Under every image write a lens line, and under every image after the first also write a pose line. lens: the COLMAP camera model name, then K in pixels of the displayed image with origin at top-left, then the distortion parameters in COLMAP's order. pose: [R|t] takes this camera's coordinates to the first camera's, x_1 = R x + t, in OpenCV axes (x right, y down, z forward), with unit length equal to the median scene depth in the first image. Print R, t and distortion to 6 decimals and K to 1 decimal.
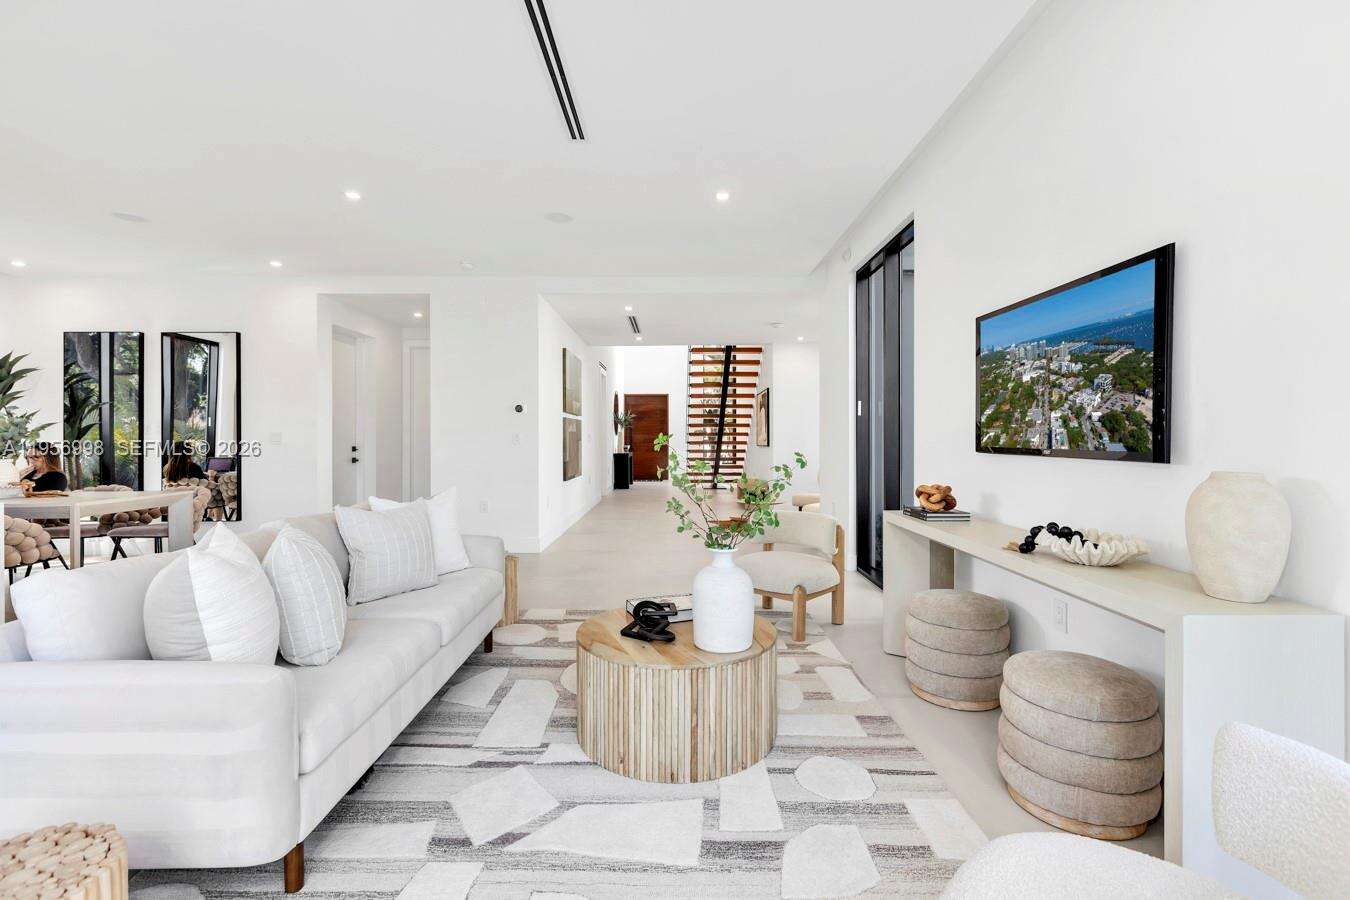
lens RADIAL K [[606.4, 0, 674.8], [0, 606.4, 430.6], [0, 0, 1]] dist [0.001439, 0.000105]
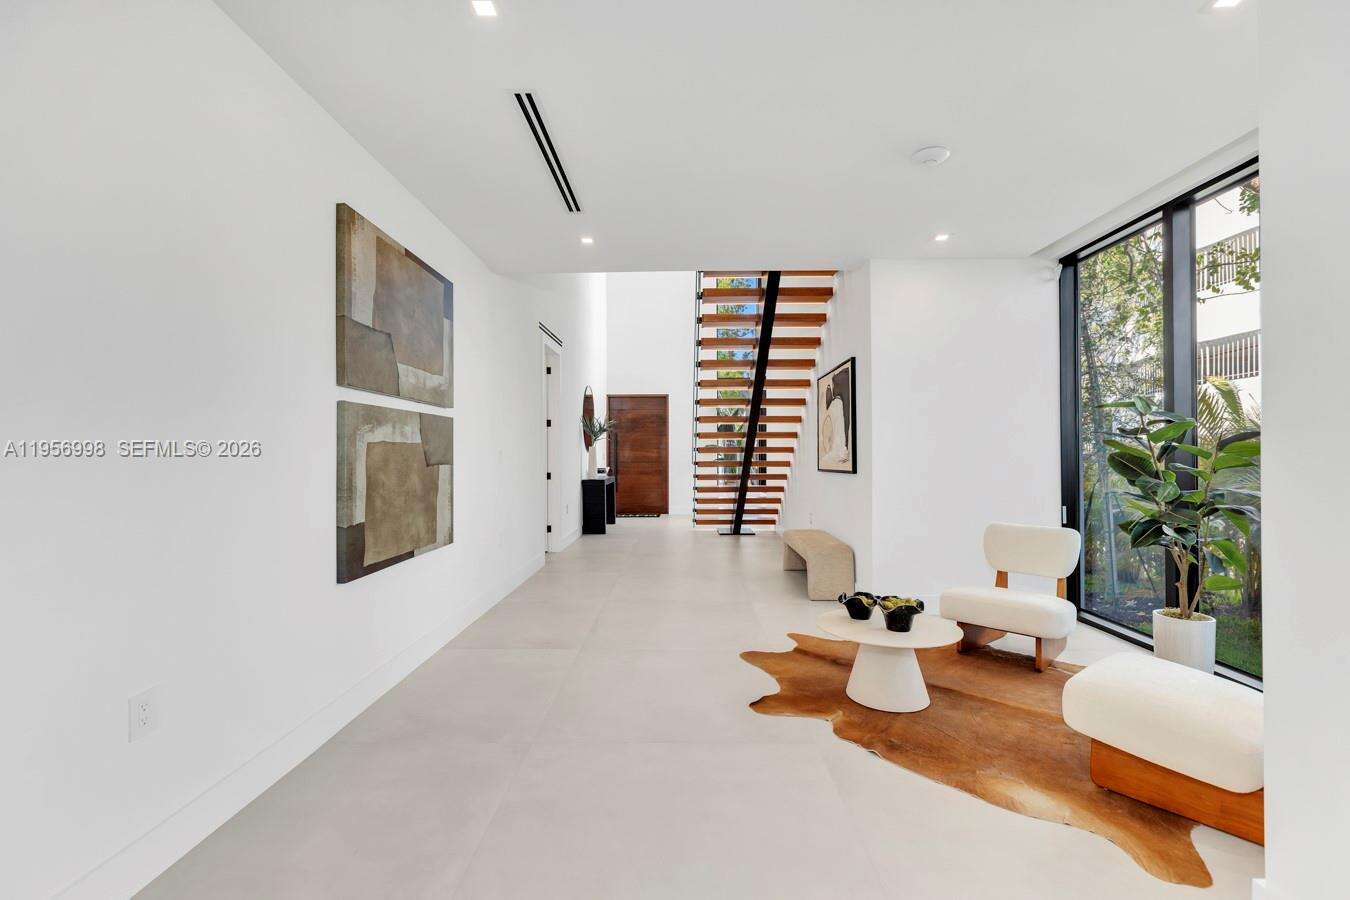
lens RADIAL K [[587.3, 0, 677.9], [0, 587.3, 452.1], [0, 0, 1]] dist [-0.001632, -0.000447]
pose [[0.999954, -0.002500, -0.009219, 0.045812], [0.002579, 0.999960, 0.008564, 0.015702], [0.009197, -0.008588, 0.999921, 1.885455]]
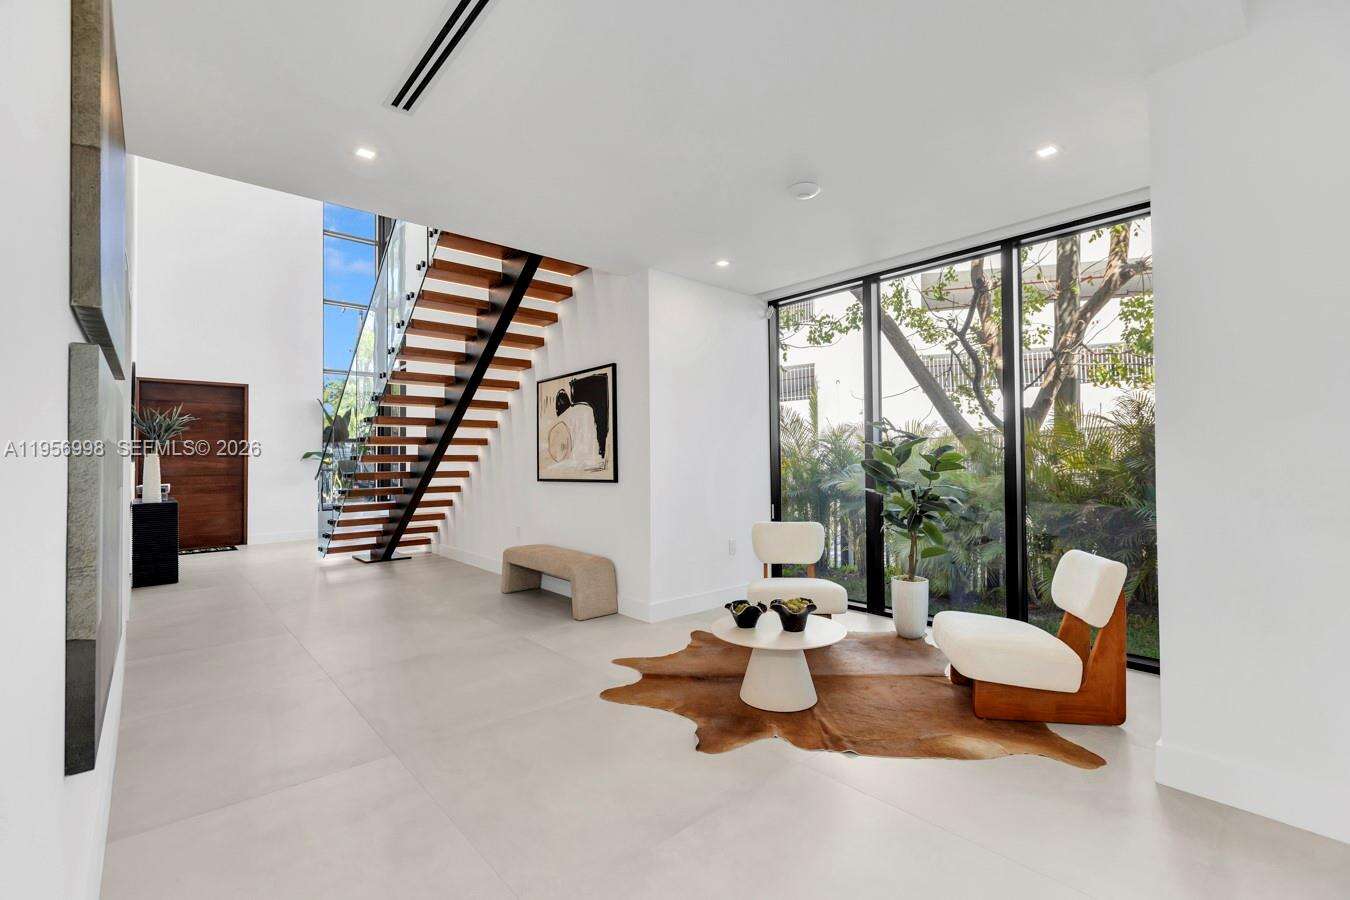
lens RADIAL K [[587.3, 0, 671.1], [0, 587.3, 453.0], [0, 0, 1]] dist [-0.001632, -0.000447]
pose [[0.751094, 0.001675, 0.660193, -0.471371], [-0.000138, 0.999997, -0.002381, 0.013863], [-0.660195, 0.001697, 0.751093, 2.260035]]
